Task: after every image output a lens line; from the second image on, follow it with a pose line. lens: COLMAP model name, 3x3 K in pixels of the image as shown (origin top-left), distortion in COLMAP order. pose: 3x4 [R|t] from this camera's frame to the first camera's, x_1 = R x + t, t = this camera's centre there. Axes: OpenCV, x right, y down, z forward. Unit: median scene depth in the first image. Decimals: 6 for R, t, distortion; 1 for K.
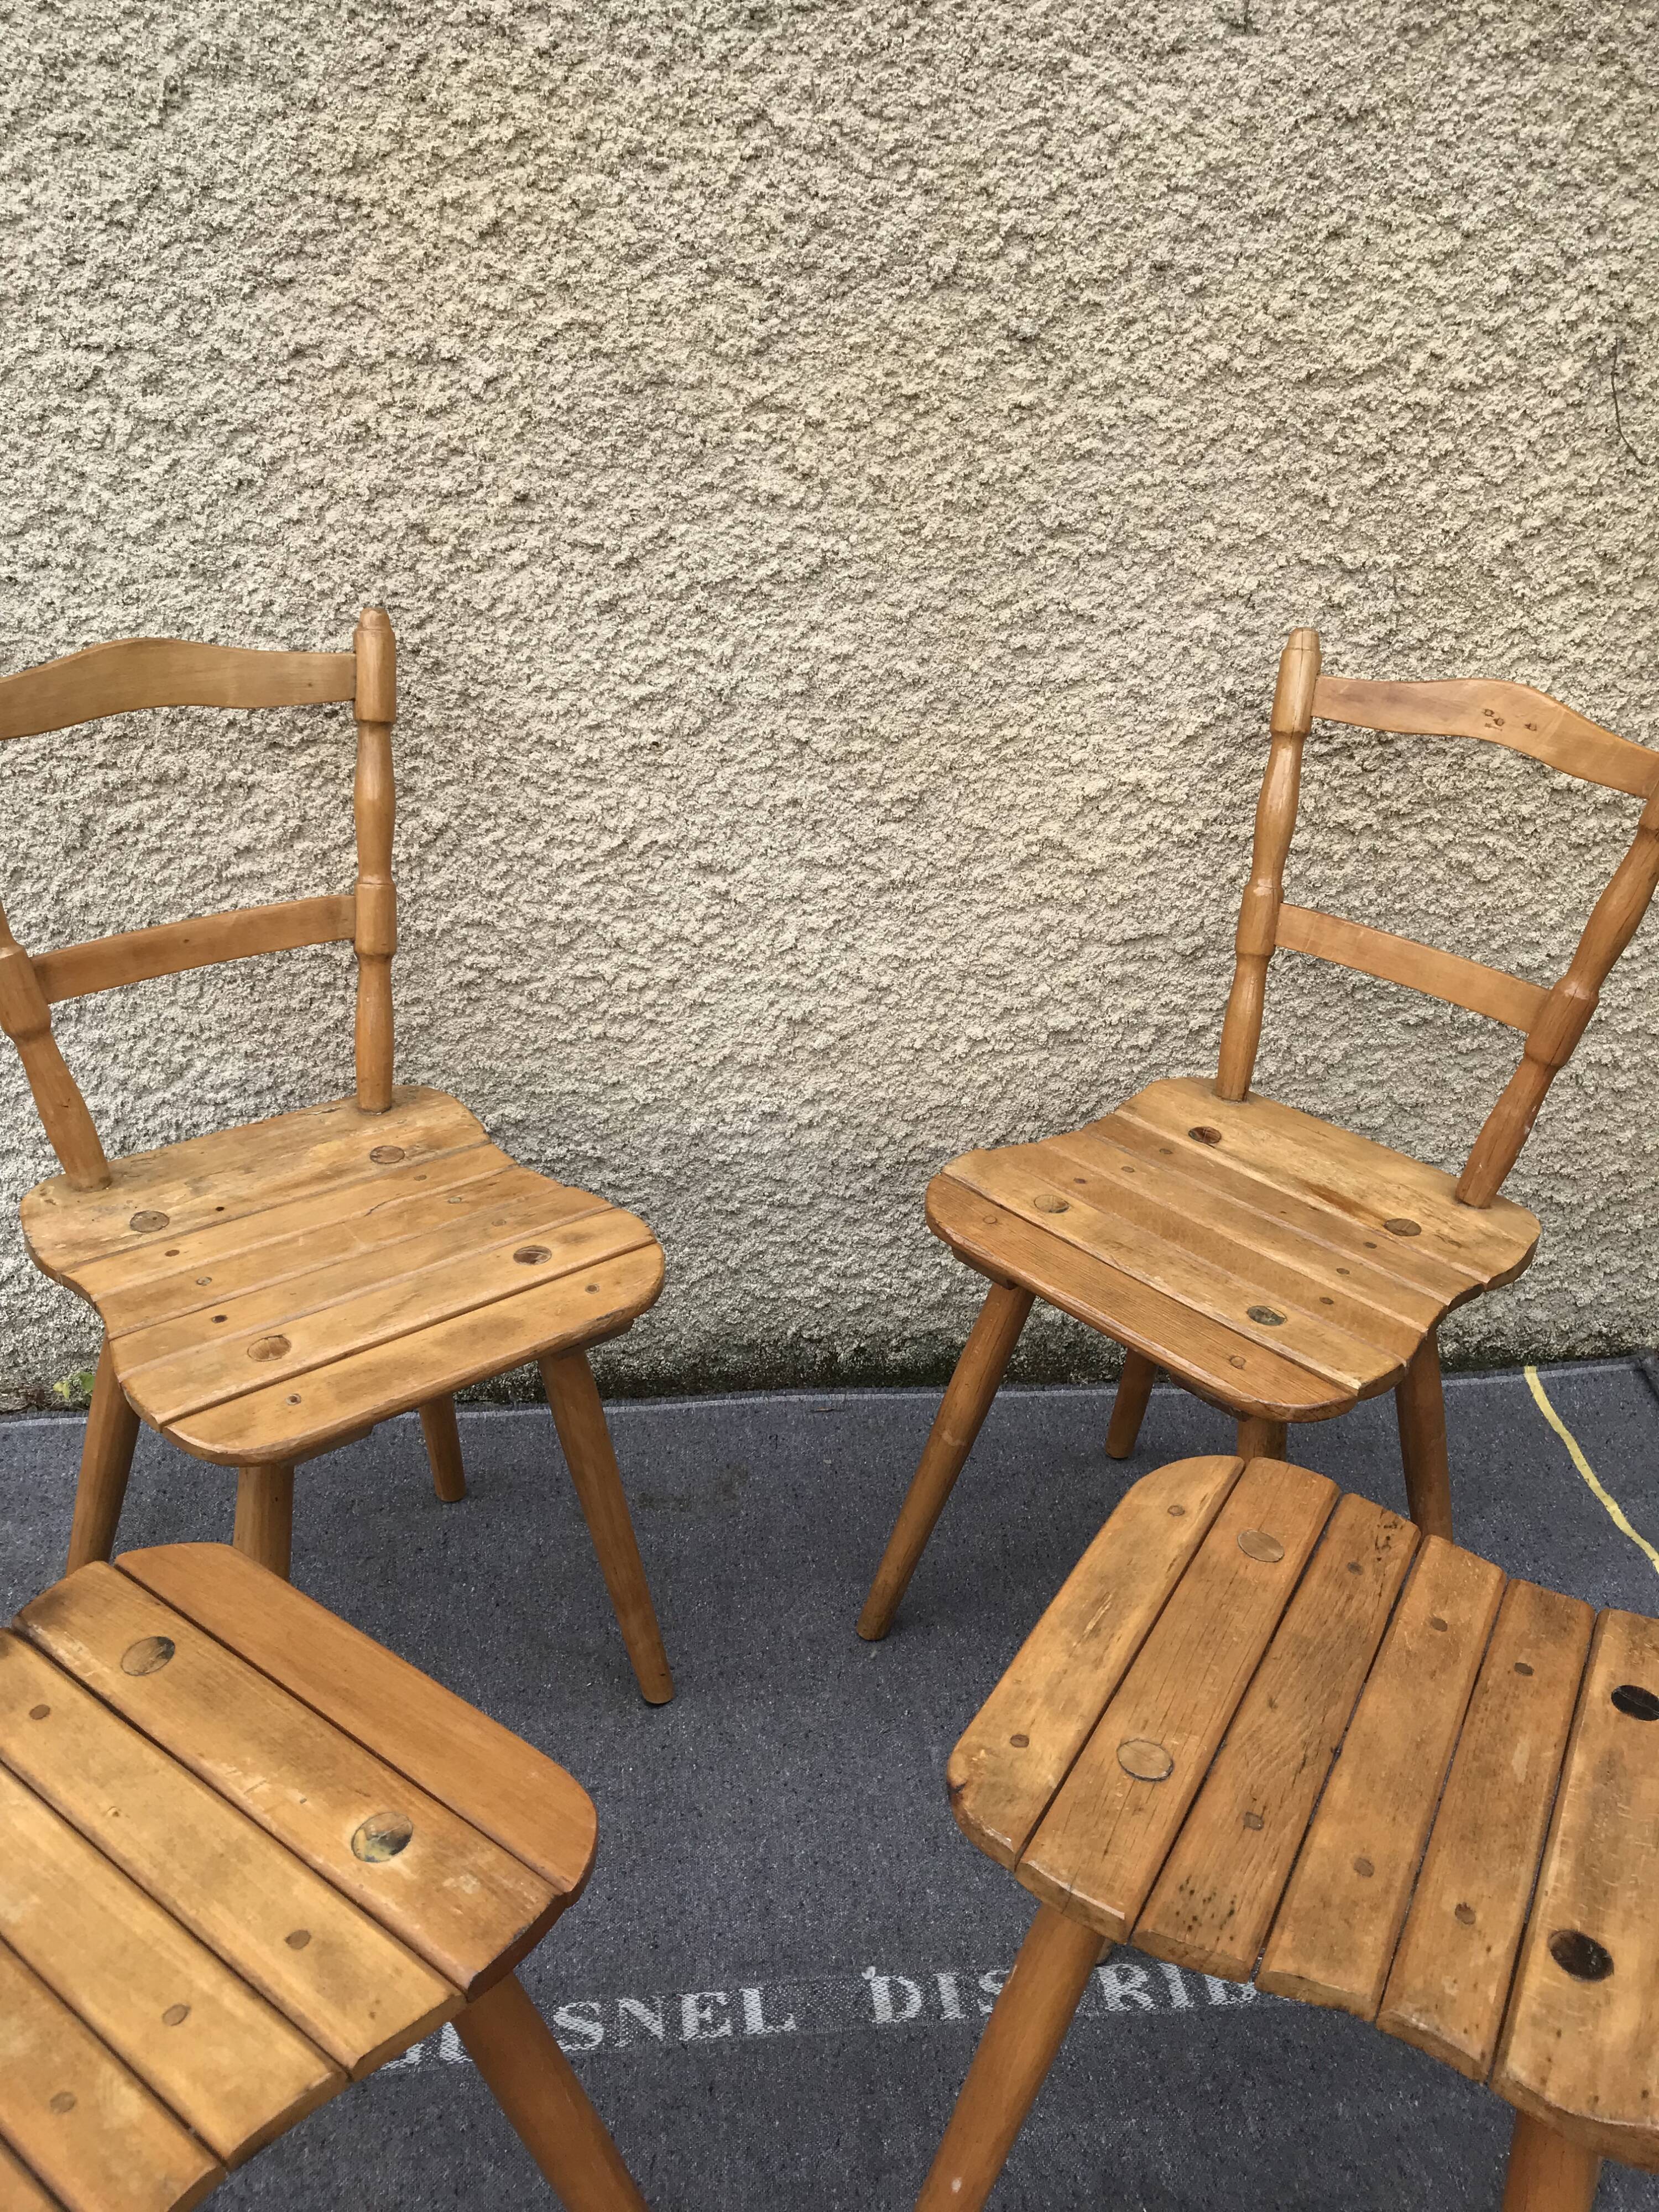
lens RADIAL K [[1812.5, 0, 835.4], [0, 1812.5, 1083.0], [0, 0, 1]] dist [0.032101, -0.025731]
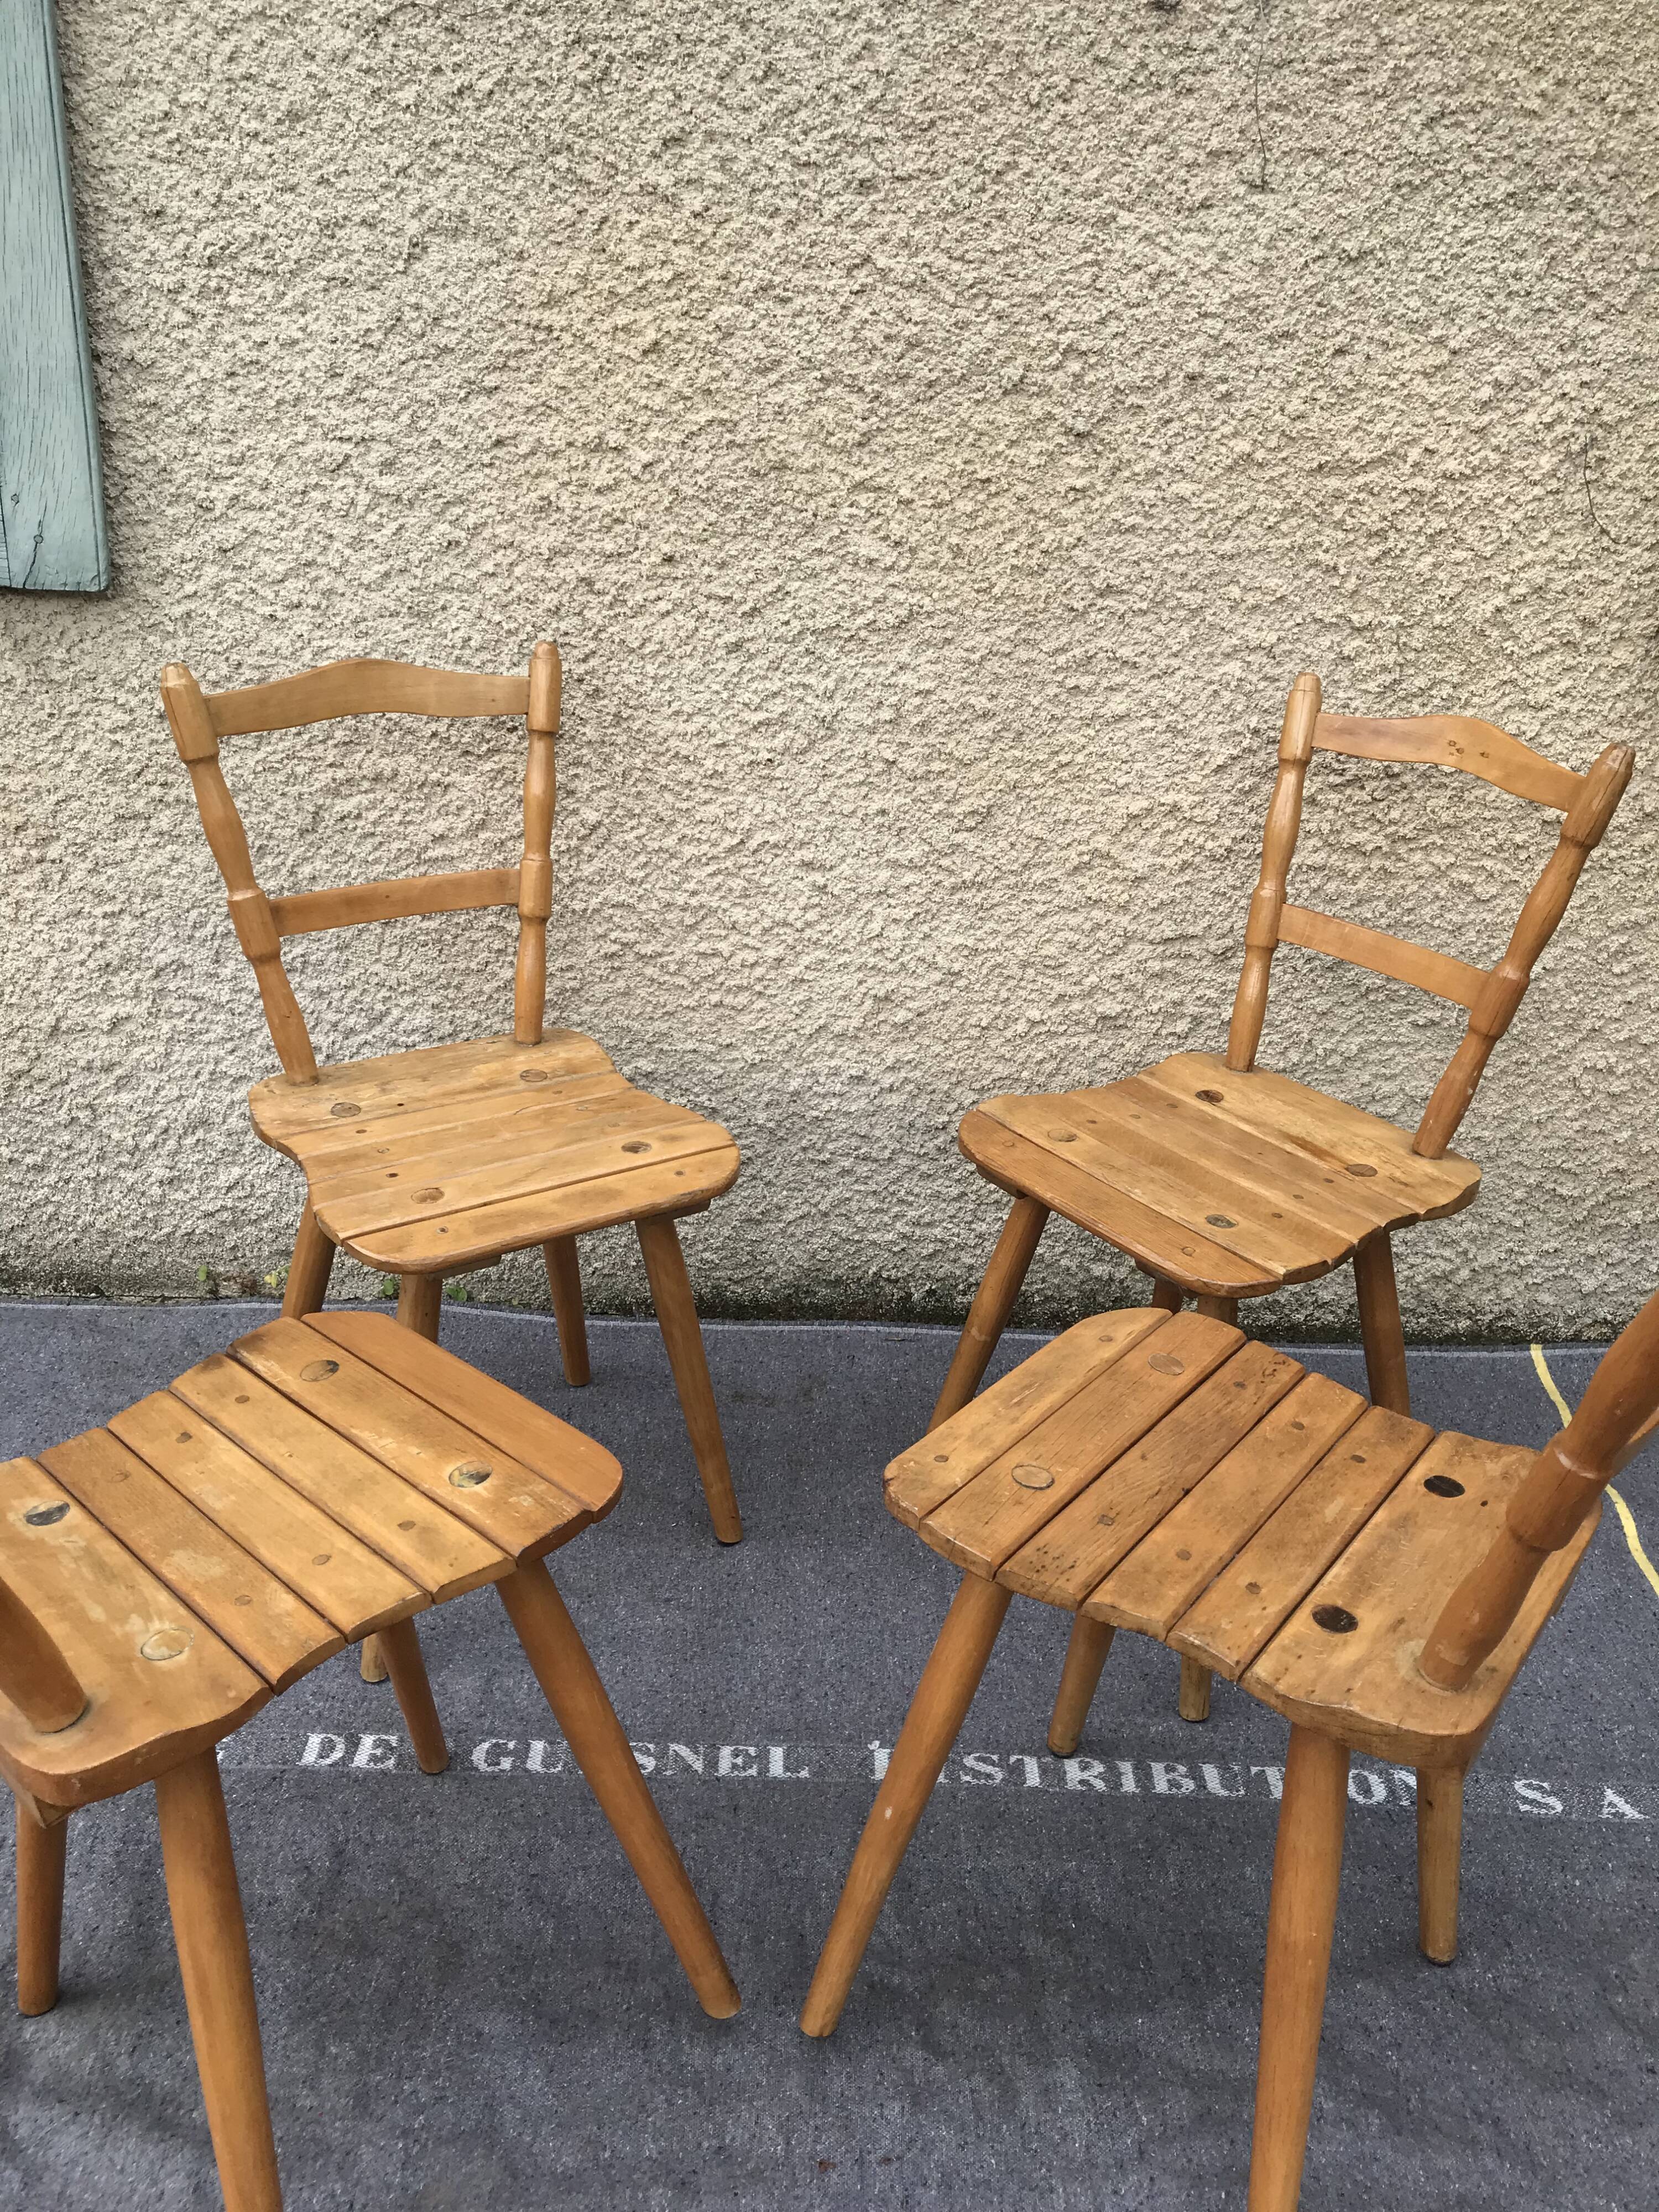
lens RADIAL K [[1812.5, 0, 837.8], [0, 1812.5, 1083.2], [0, 0, 1]] dist [0.032101, -0.025731]
pose [[0.993067, 0.043013, -0.109397, 0.089711], [-0.048392, 0.997722, -0.046997, 0.085585], [0.107127, 0.051965, 0.992886, -0.195531]]
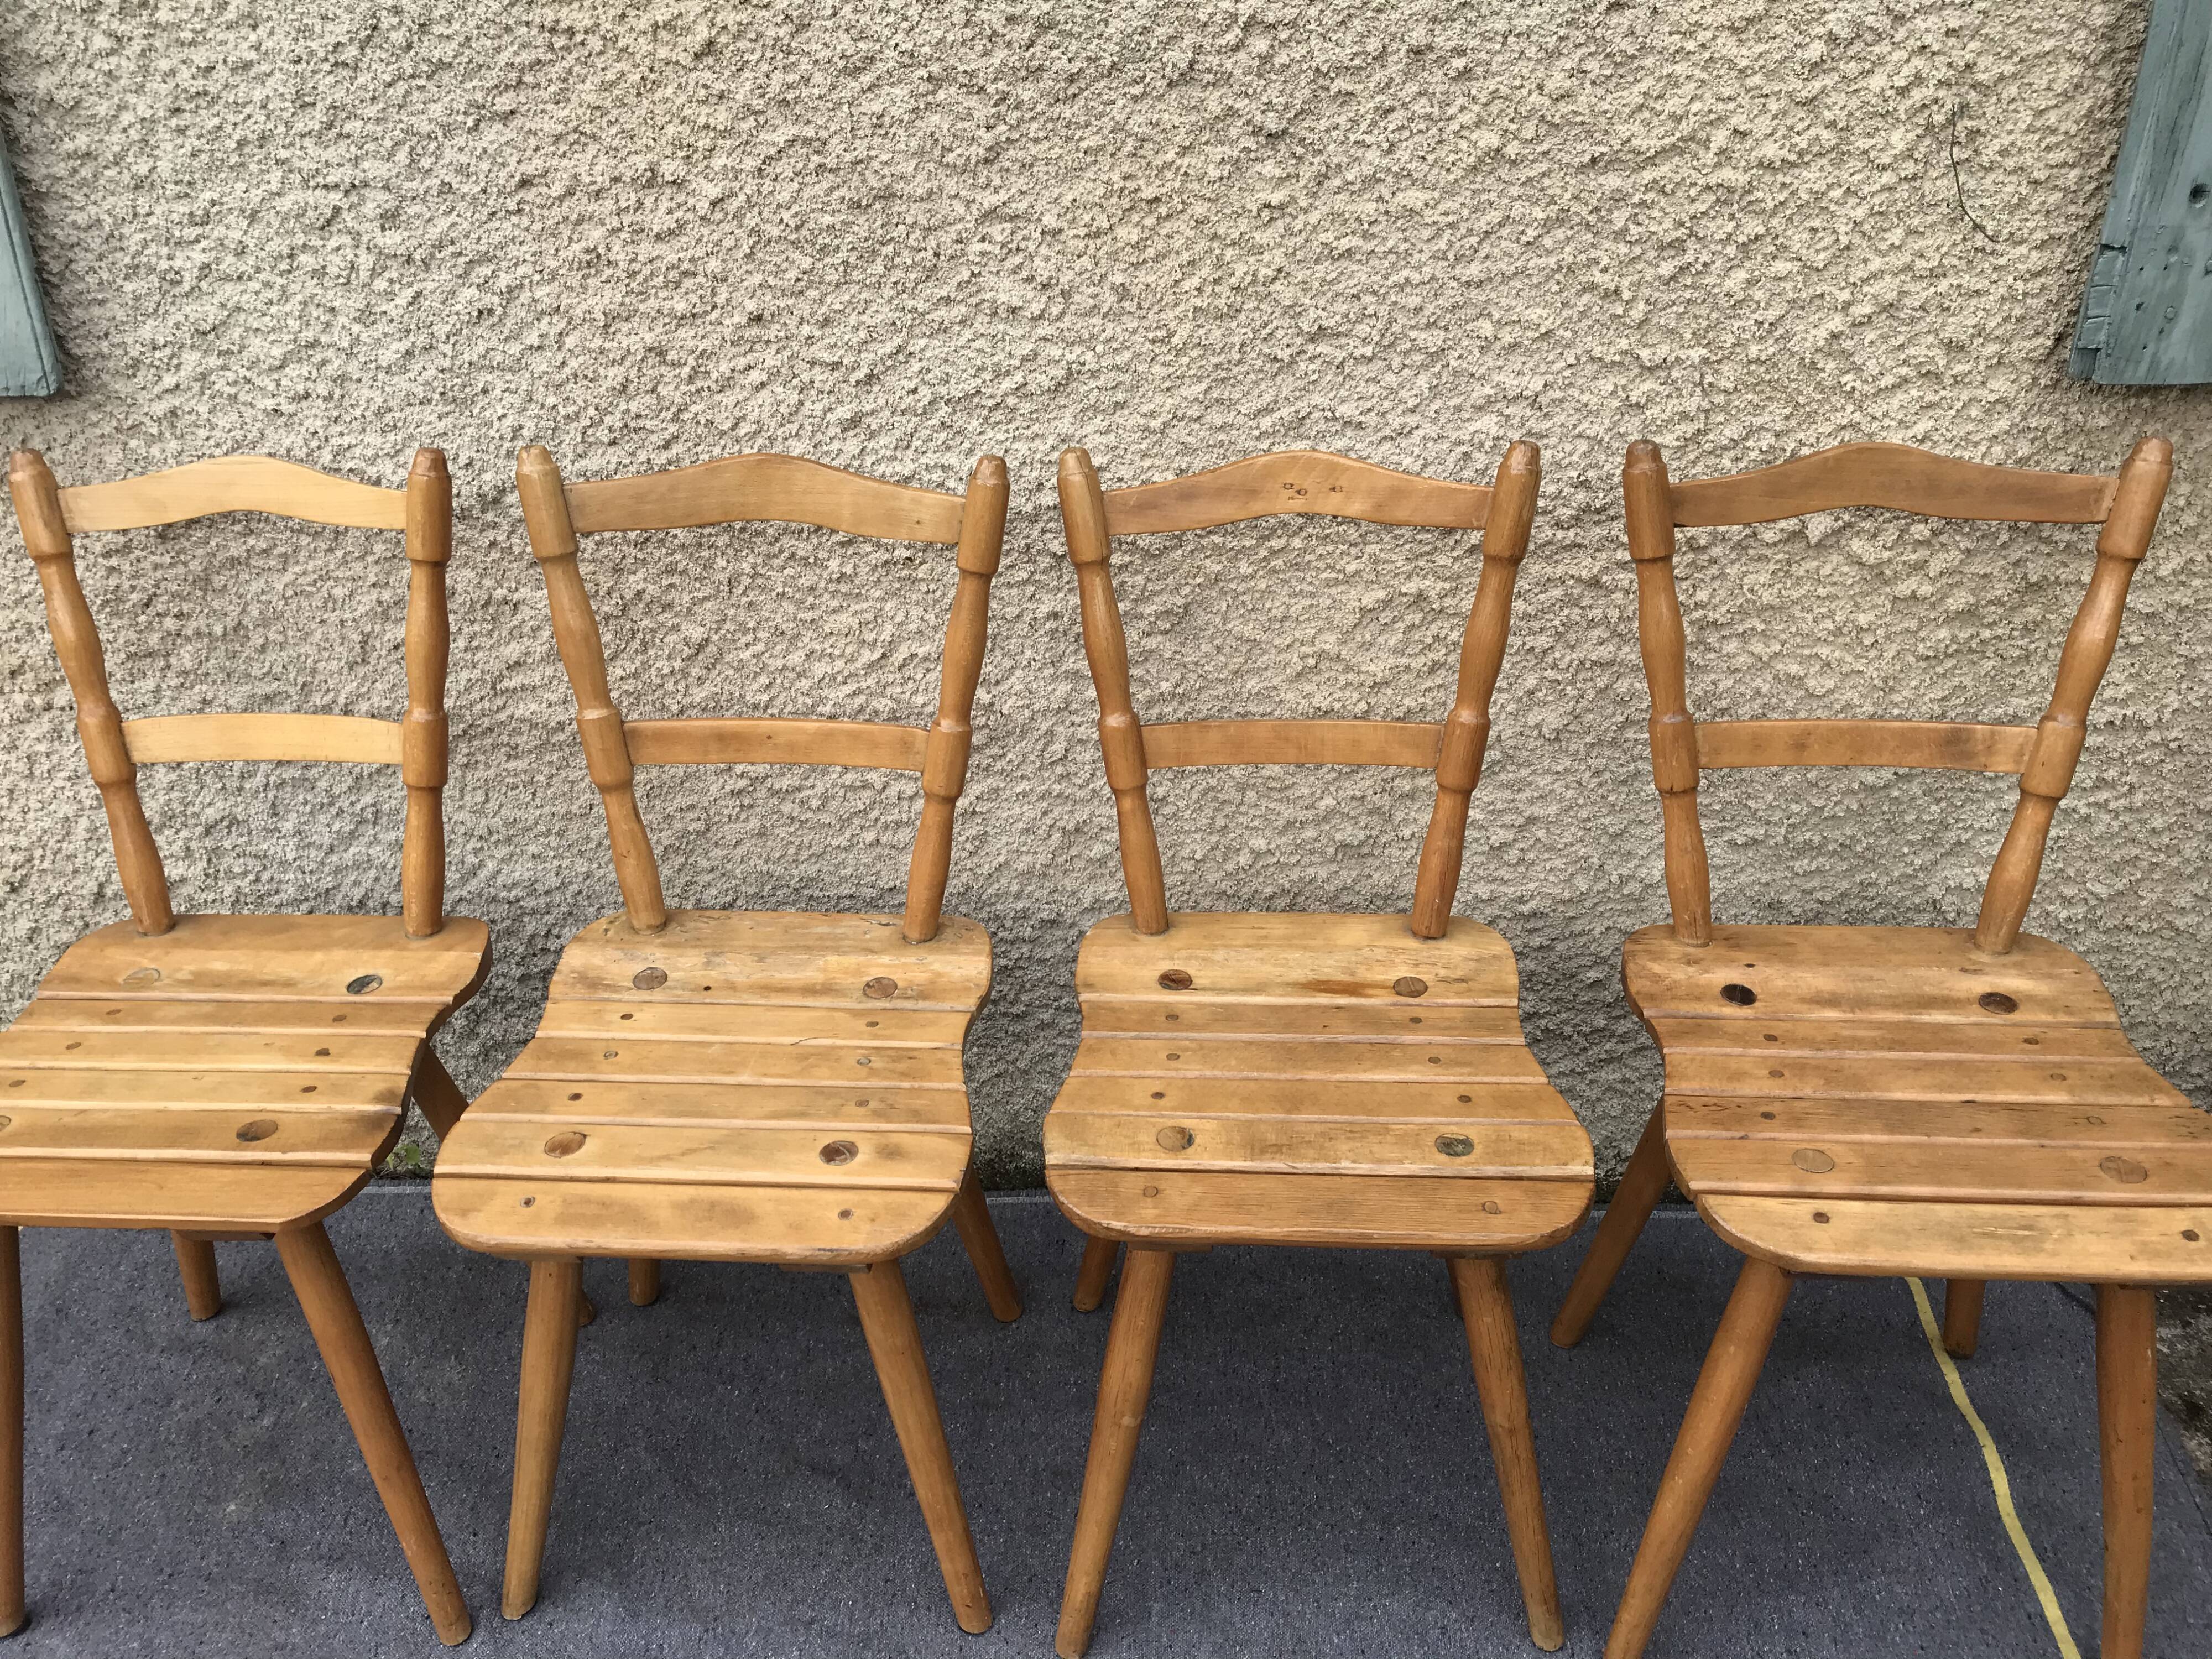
lens RADIAL K [[1812.5, 0, 1114.5], [0, 1812.5, 823.2], [0, 0, 1]] dist [0.032101, -0.025731]
pose [[0.987395, 0.022333, -0.156691, 0.167545], [-0.012981, 0.998086, 0.060458, -0.106227], [0.157742, -0.057662, 0.985795, 0.048469]]
